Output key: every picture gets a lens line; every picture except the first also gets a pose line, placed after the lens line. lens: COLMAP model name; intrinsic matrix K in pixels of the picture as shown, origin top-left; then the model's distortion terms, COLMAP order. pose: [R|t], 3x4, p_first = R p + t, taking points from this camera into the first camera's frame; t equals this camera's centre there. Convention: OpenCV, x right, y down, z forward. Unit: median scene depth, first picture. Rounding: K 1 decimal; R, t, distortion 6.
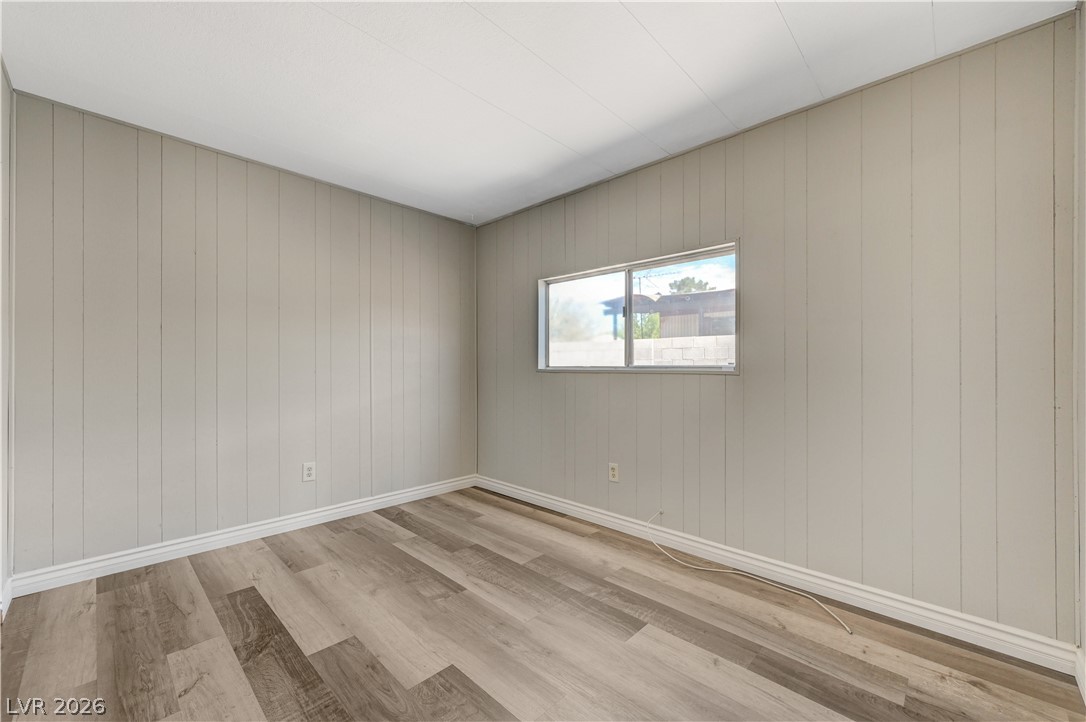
lens RADIAL K [[428.4, 0, 549.6], [0, 428.4, 366.4], [0, 0, 1]] dist [0.000284, 0.000071]
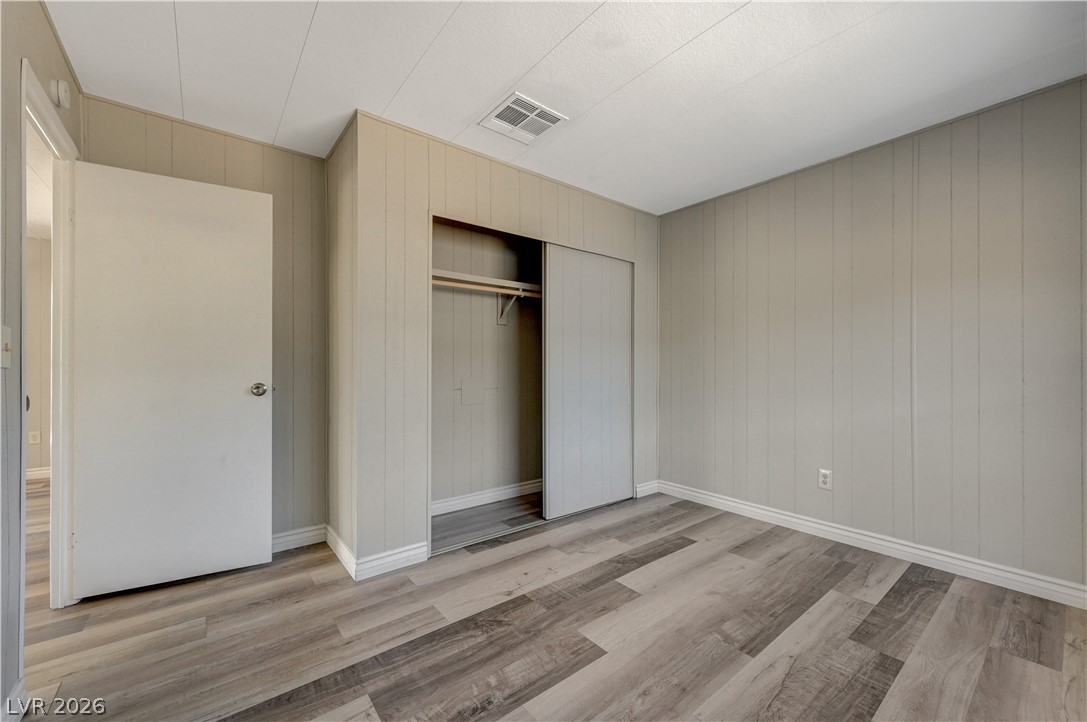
lens RADIAL K [[428.8, 0, 550.1], [0, 428.8, 366.4], [0, 0, 1]] dist [0.000284, 0.000071]
pose [[-0.130336, -0.005796, -0.991453, 0.514002], [-0.001021, 0.999983, -0.005712, 0.010708], [0.991469, 0.000268, -0.130339, 0.631426]]
